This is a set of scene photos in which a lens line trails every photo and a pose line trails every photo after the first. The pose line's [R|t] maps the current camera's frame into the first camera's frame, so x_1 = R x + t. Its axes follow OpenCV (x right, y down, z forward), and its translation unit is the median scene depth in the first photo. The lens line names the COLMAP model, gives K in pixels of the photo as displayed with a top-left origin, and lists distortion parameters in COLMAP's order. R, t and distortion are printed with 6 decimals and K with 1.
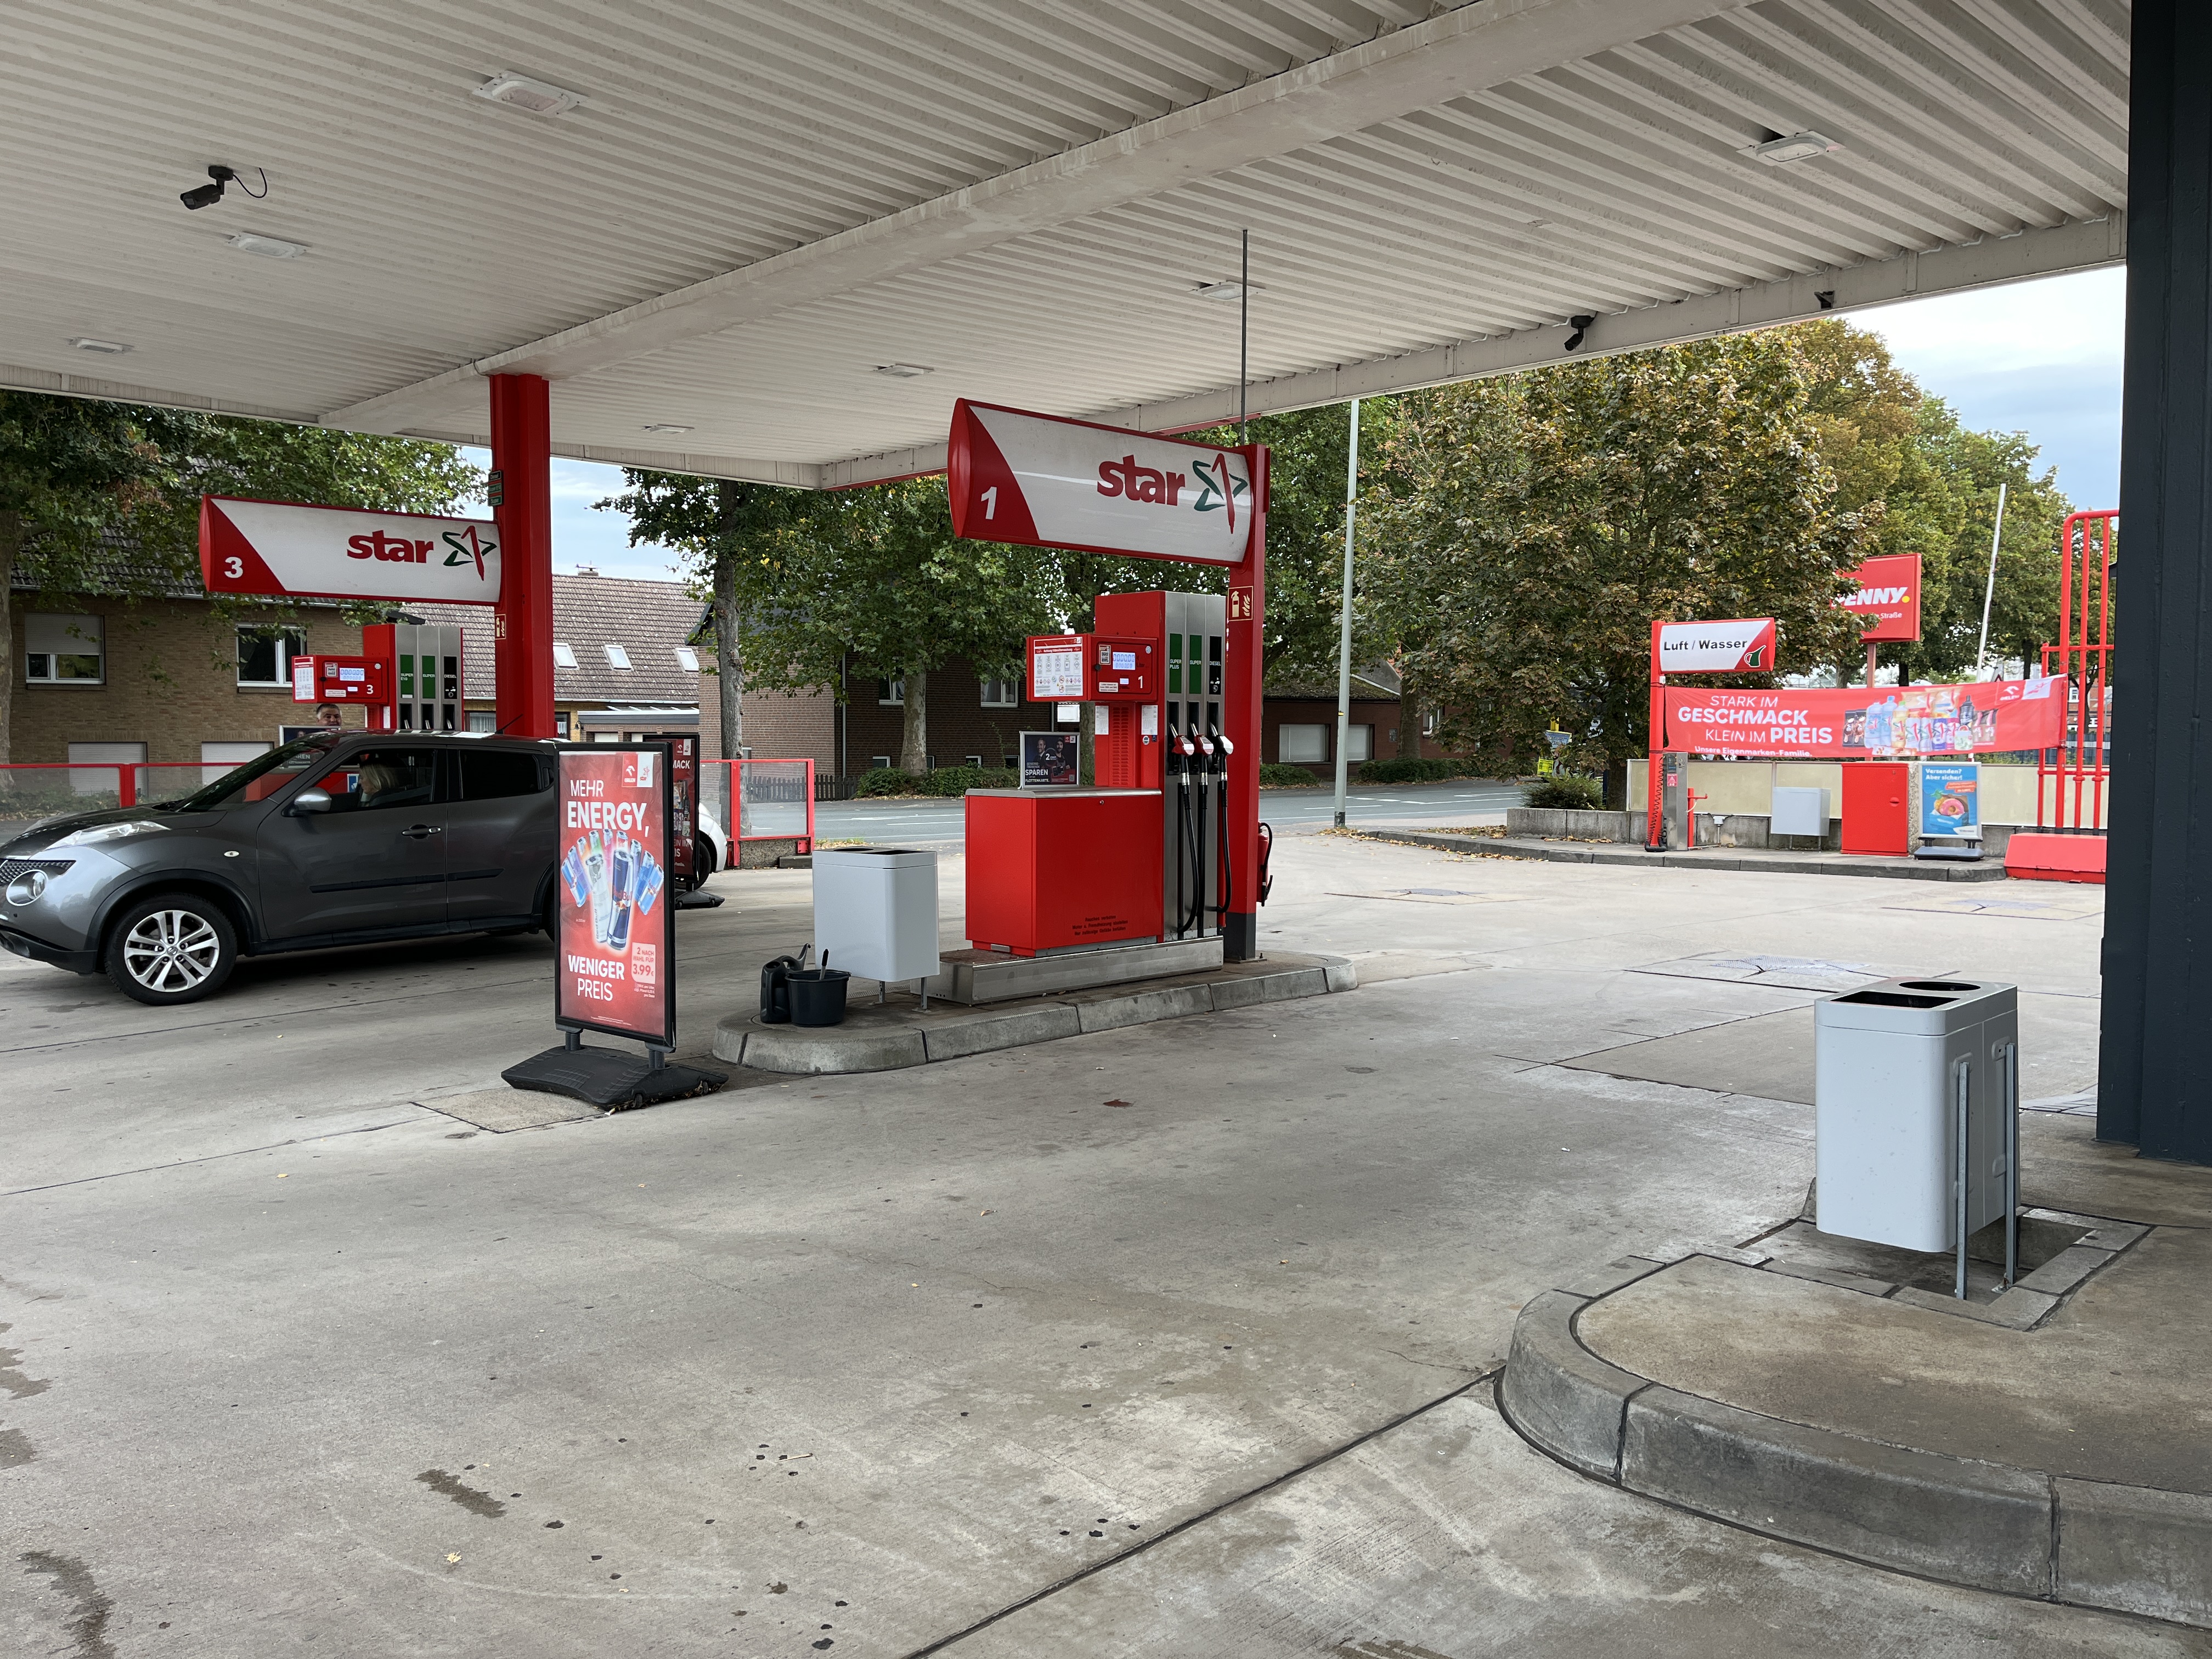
lens RADIAL K [[1670.6, 0, 1107.1], [0, 1670.6, 806.1], [0, 0, 1]] dist [0.105131, -0.155544]
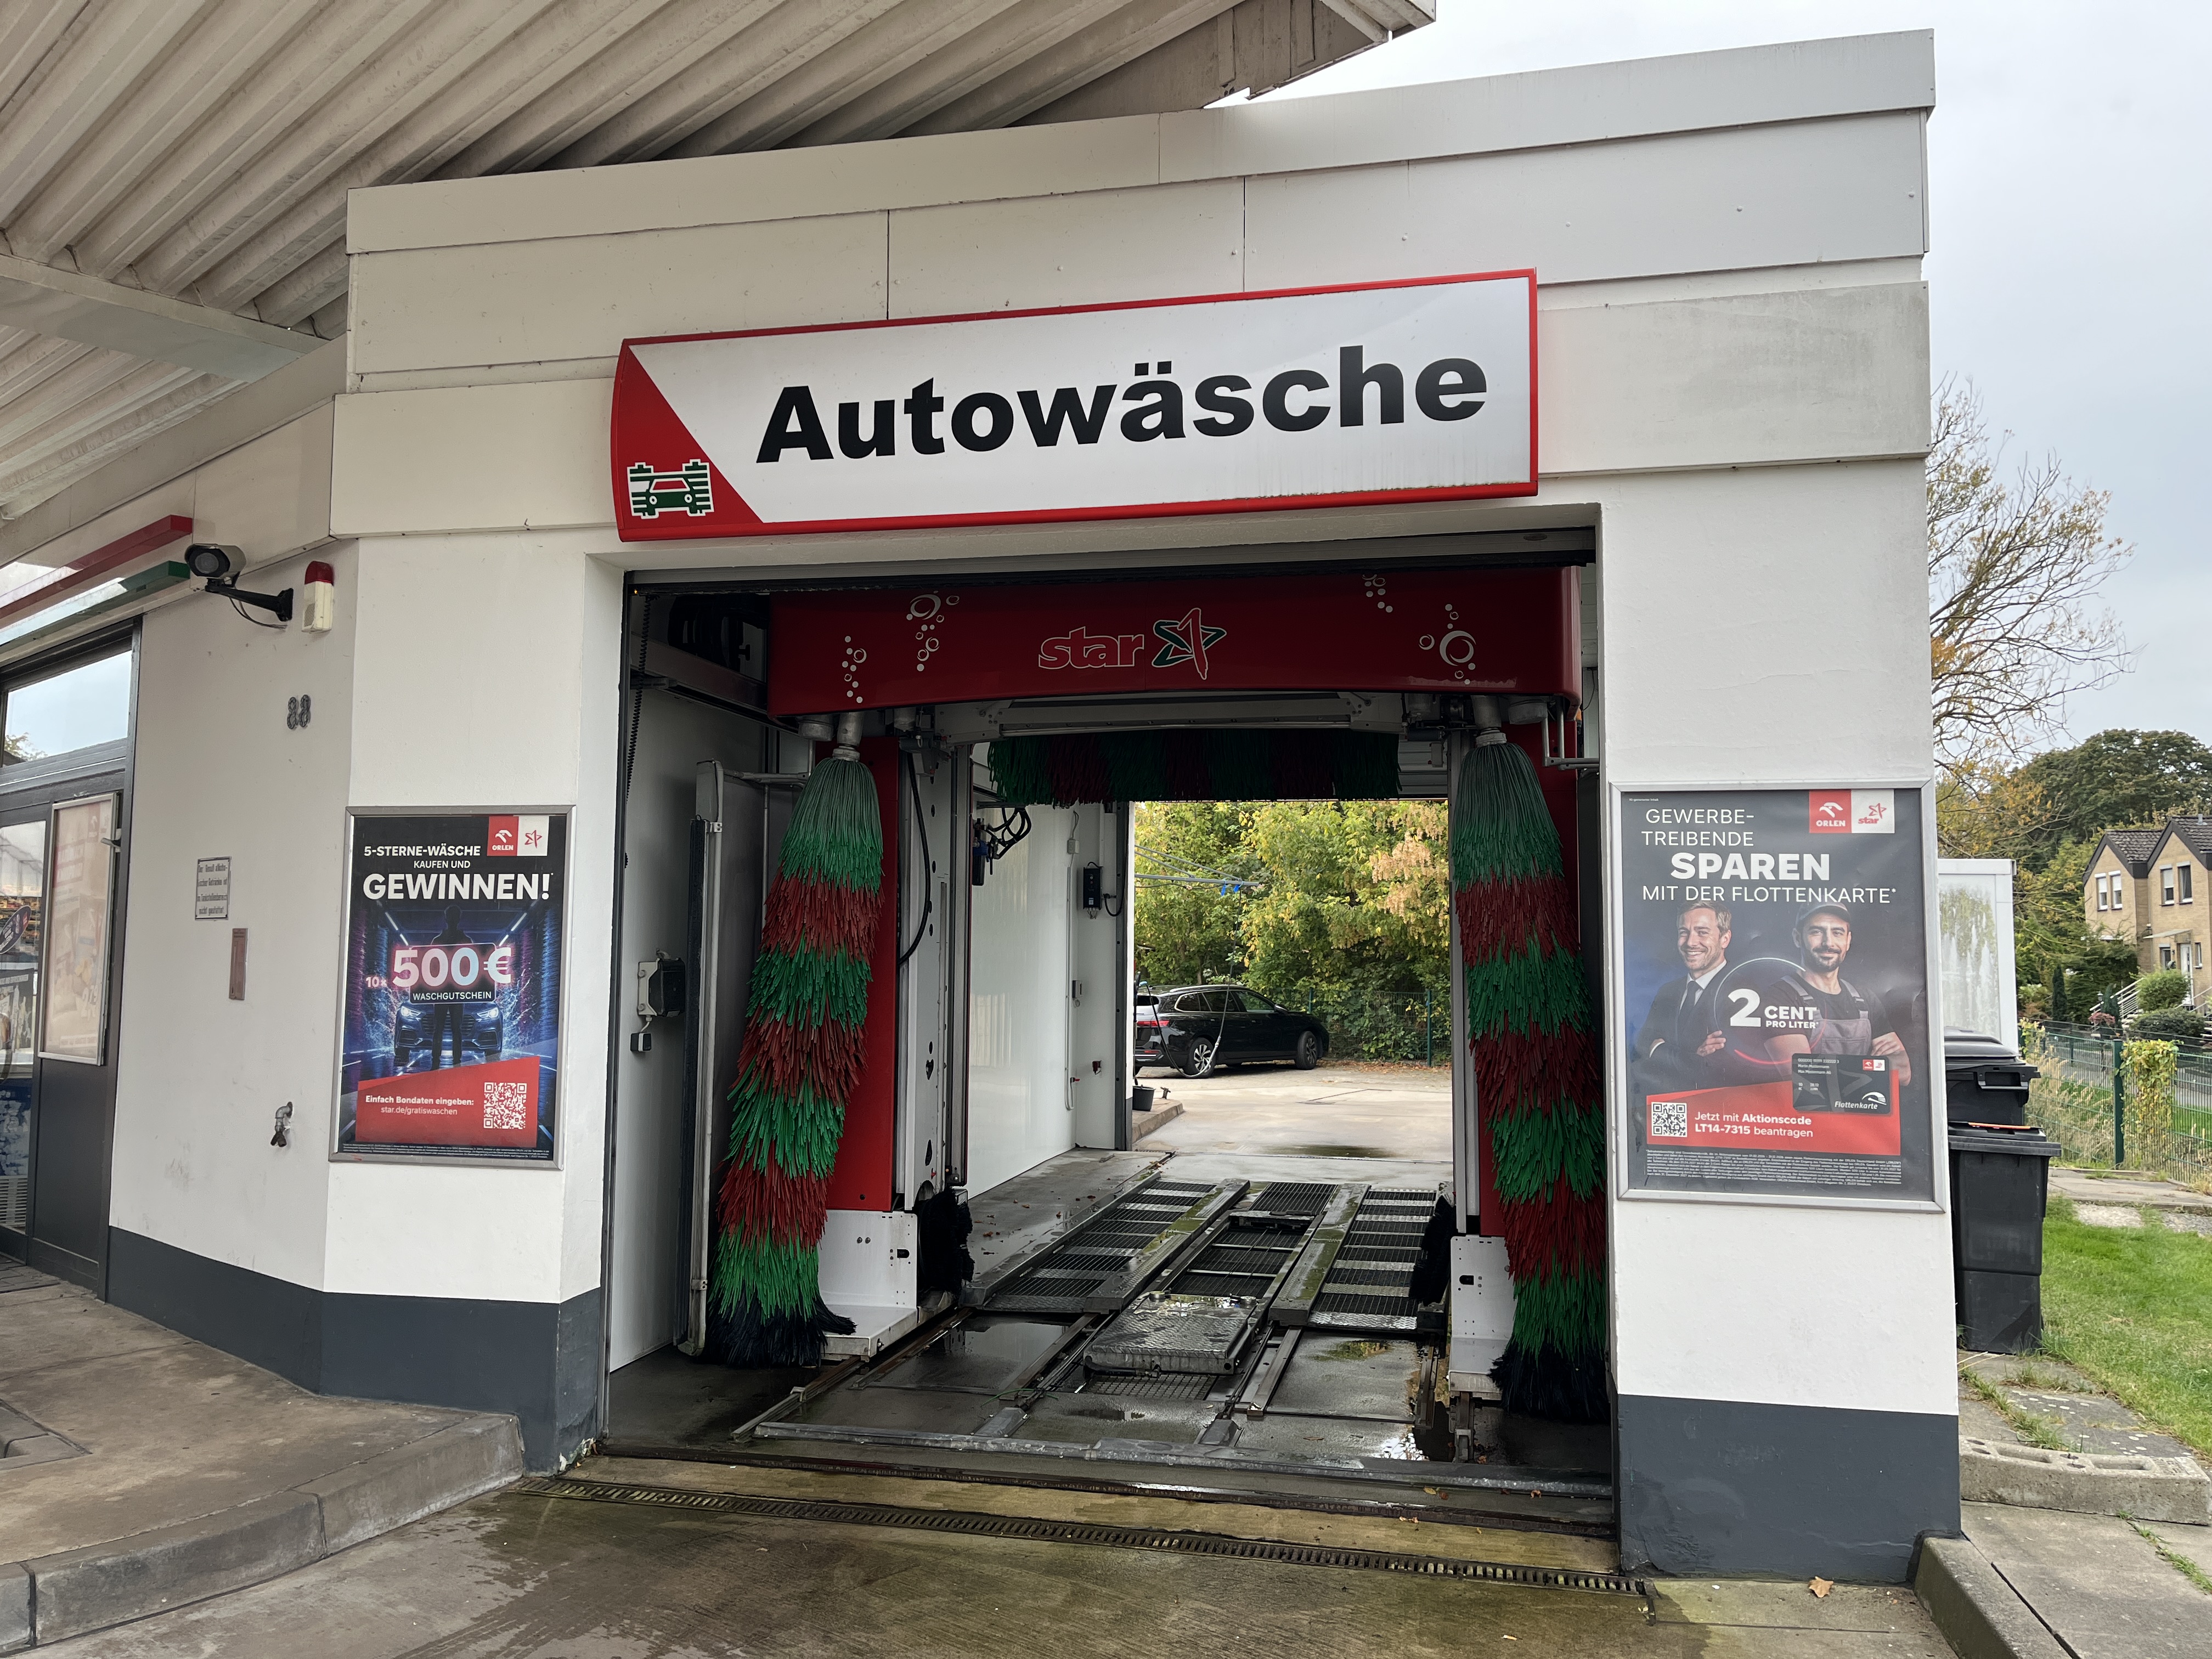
lens RADIAL K [[1666.2, 0, 1099.0], [0, 1666.2, 850.0], [0, 0, 1]] dist [0.028024, -0.005477]
pose [[-0.060809, 0.067239, 0.995882, -0.564825], [0.032254, 0.997340, -0.065368, -0.037012], [-0.997628, 0.028146, -0.062816, 0.172067]]
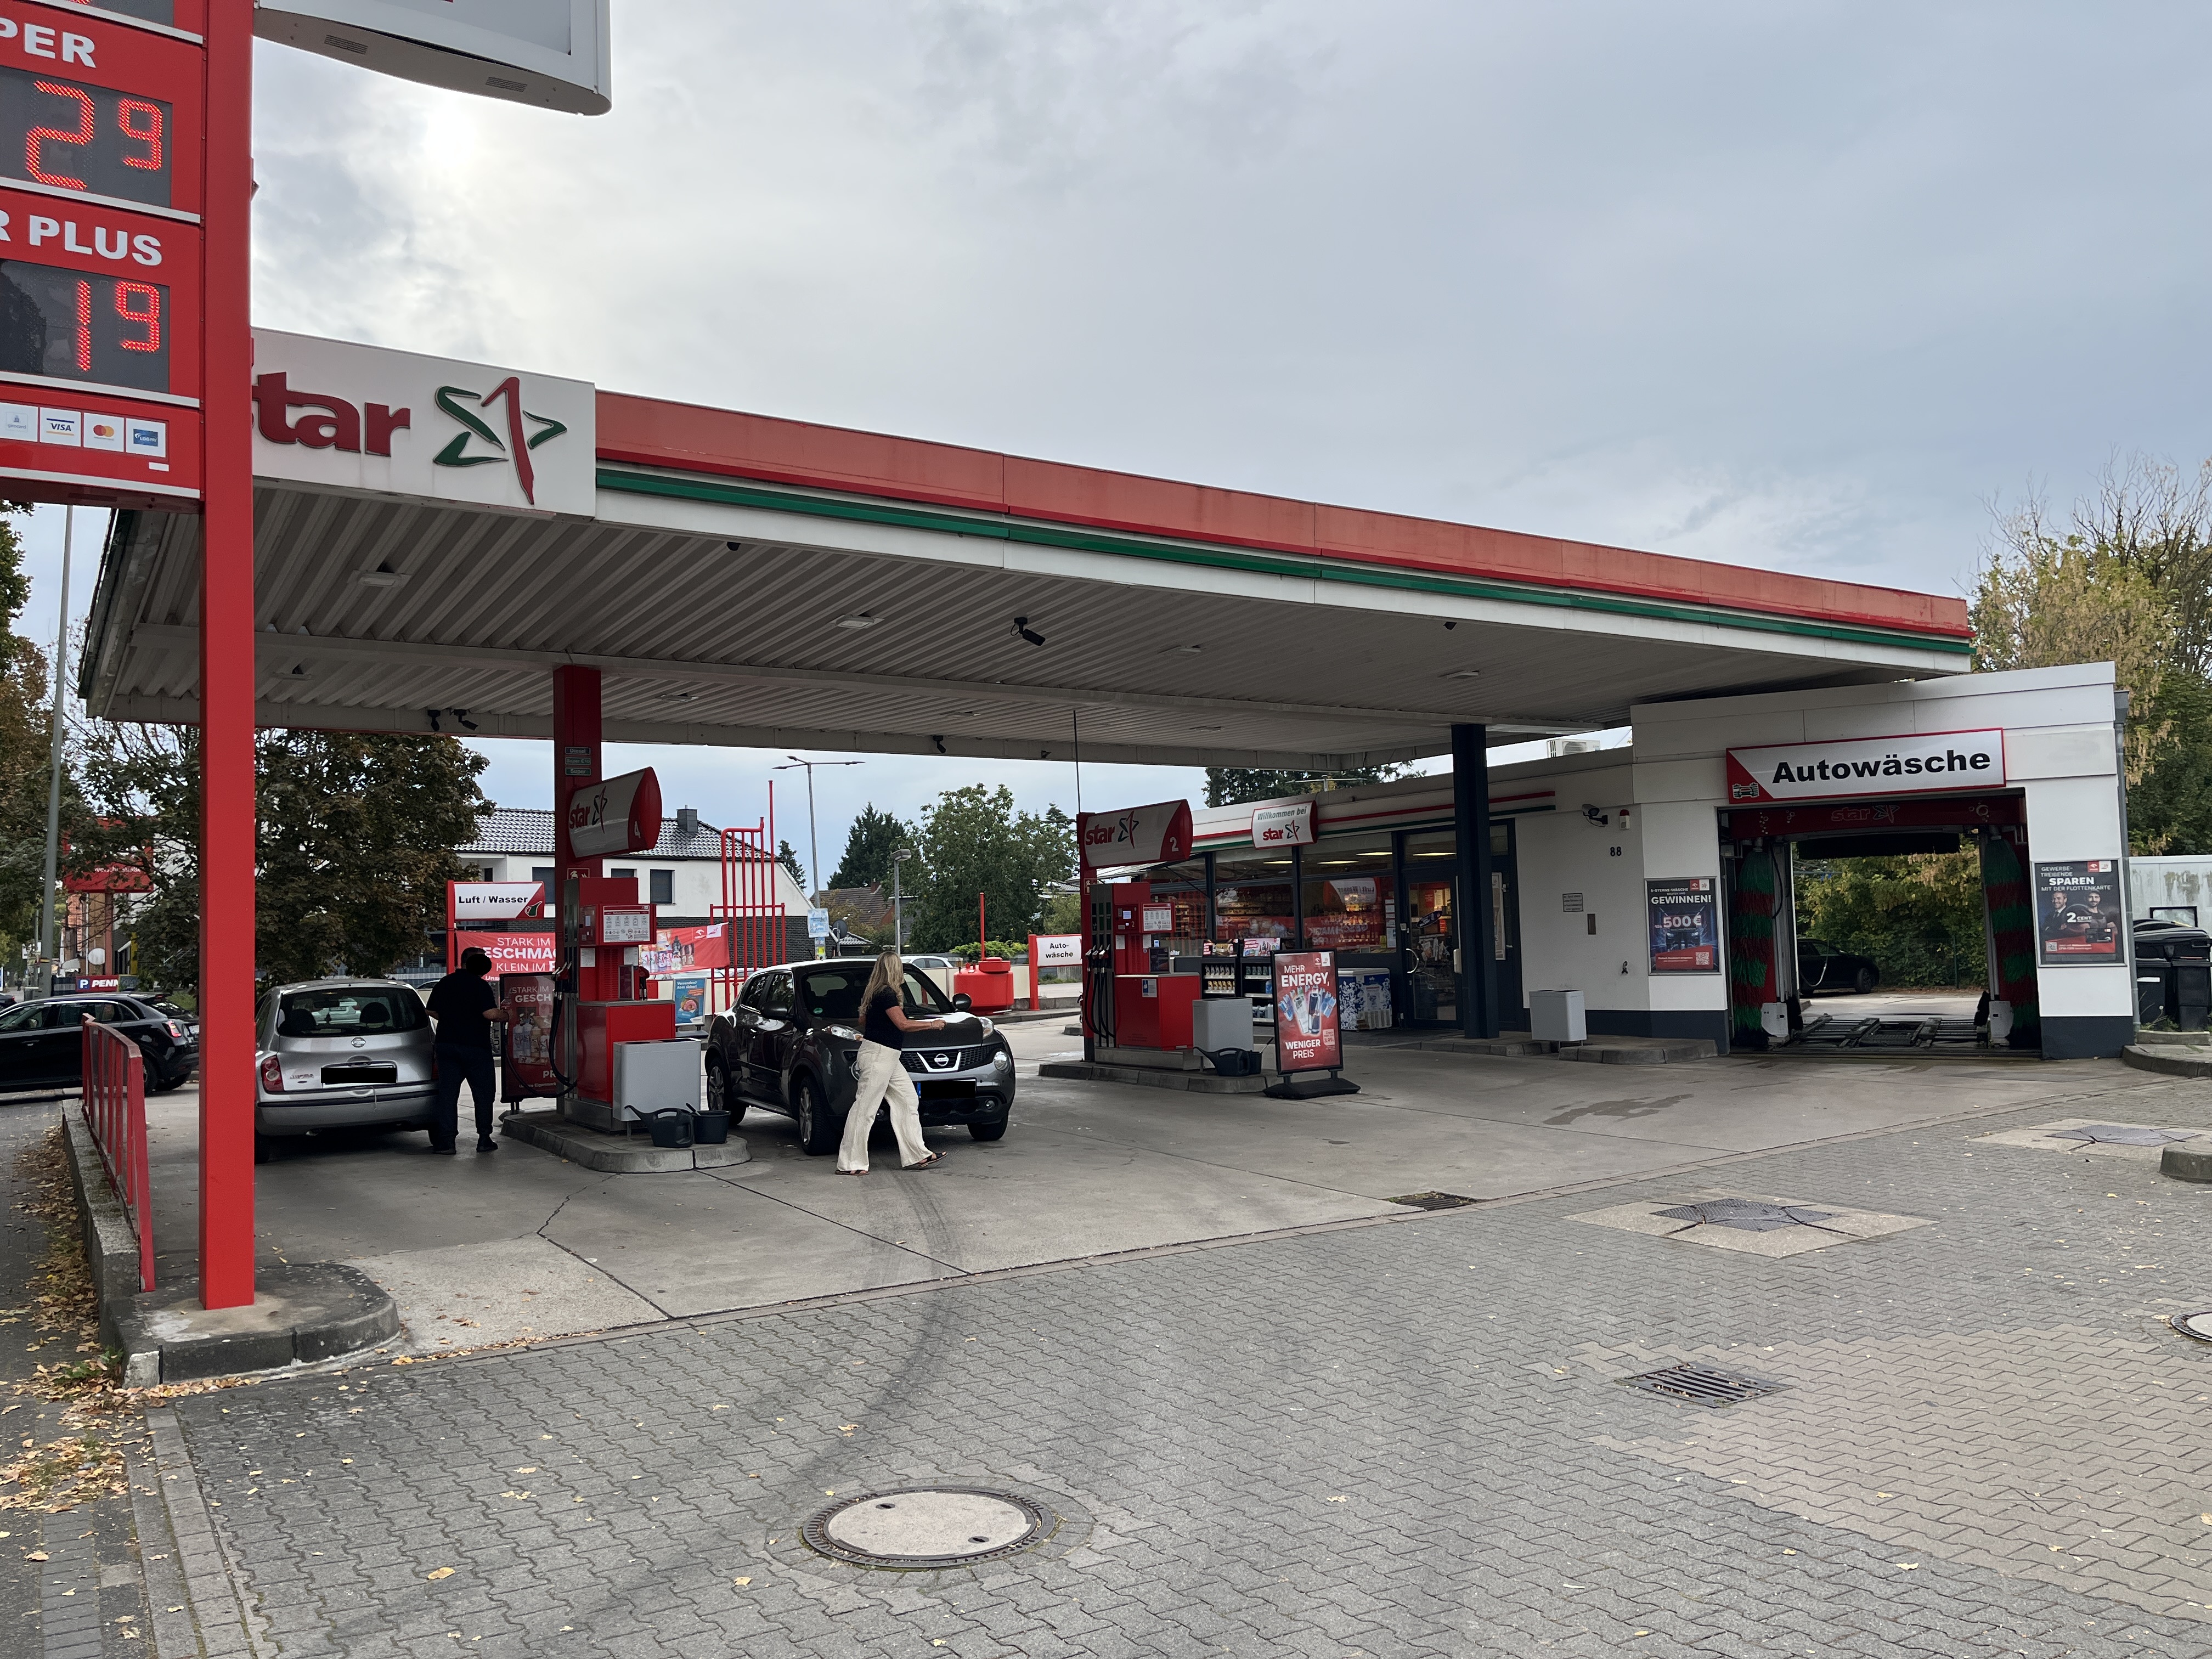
lens RADIAL K [[1666.2, 0, 1099.0], [0, 1666.2, 850.0], [0, 0, 1]] dist [0.028024, -0.005477]
pose [[0.201461, 0.053439, 0.978038, -2.735045], [0.066393, 0.995469, -0.068067, -0.036826], [-0.977244, 0.078648, 0.197000, 0.817626]]
